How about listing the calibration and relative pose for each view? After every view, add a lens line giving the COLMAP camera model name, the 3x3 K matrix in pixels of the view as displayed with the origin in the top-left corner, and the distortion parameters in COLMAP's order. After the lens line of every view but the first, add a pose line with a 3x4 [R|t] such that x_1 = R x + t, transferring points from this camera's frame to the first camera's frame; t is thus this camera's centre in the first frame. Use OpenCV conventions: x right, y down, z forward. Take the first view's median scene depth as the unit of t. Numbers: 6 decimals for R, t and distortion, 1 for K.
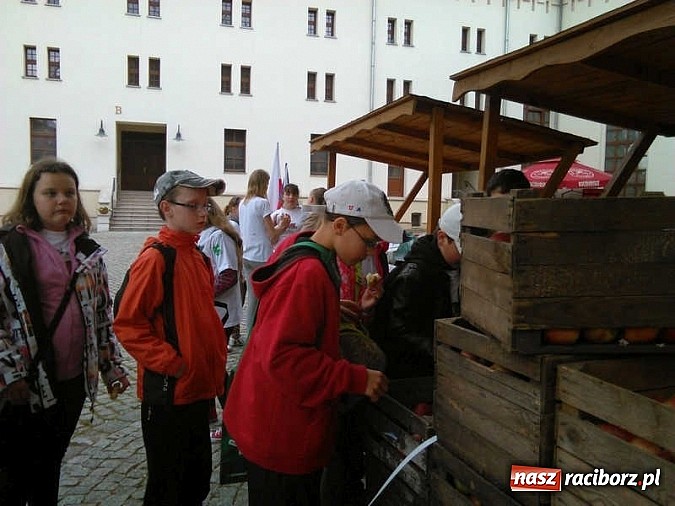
lens RADIAL K [[582.5, 0, 335.9], [0, 582.5, 254.9], [0, 0, 1]] dist [-0.053611, 0.070815]
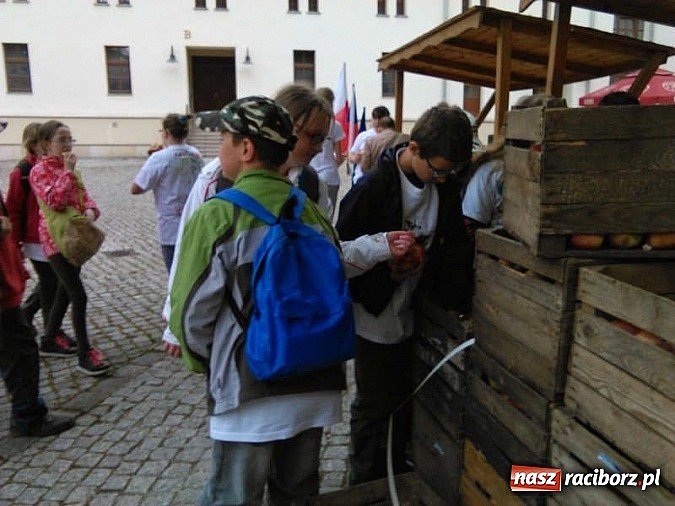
lens RADIAL K [[593.8, 0, 318.7], [0, 593.8, 272.0], [0, 0, 1]] dist [-0.141487, 0.177381]
pose [[0.988697, 0.019096, -0.148708, 0.048994], [0.003871, 0.988274, 0.152644, 0.023879], [0.149879, -0.151494, 0.977029, -0.086810]]
